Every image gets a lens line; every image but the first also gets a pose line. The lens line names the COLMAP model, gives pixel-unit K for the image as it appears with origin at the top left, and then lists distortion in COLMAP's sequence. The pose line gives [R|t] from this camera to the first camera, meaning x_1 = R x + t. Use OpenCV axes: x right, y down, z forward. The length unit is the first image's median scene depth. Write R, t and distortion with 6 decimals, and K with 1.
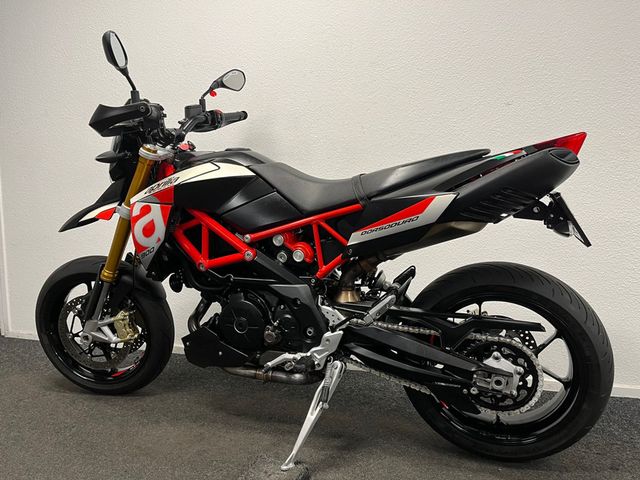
lens RADIAL K [[483.5, 0, 320.0], [0, 483.5, 240.0], [0, 0, 1]] dist [0.072159, -0.103853]
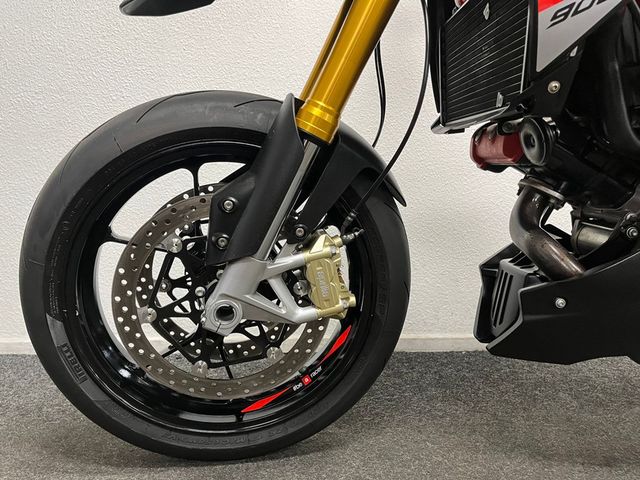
lens RADIAL K [[483.5, 0, 320.0], [0, 483.5, 240.0], [0, 0, 1]] dist [0.072159, -0.103853]
pose [[0.943146, -0.015986, 0.331993, -0.641375], [0.015621, 0.999871, 0.003769, 0.178736], [-0.332011, 0.001631, 0.943274, 0.784754]]
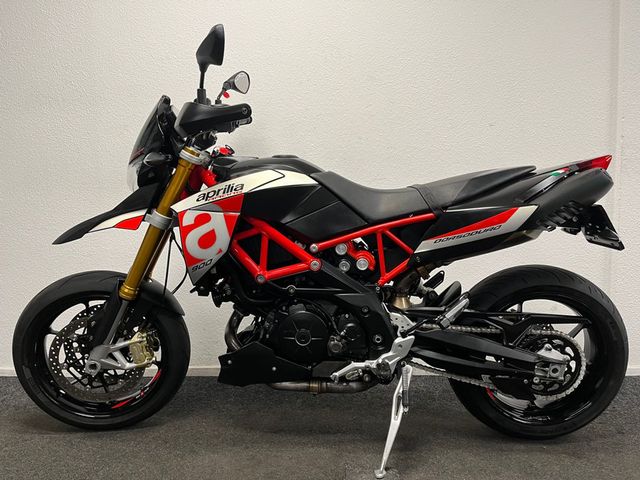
lens RADIAL K [[483.5, 0, 320.0], [0, 483.5, 240.0], [0, 0, 1]] dist [0.072159, -0.103853]
pose [[0.950938, -0.012091, 0.309145, -0.438746], [0.015911, 0.999825, -0.009838, -0.009353], [-0.308972, 0.014274, 0.950964, 0.066135]]
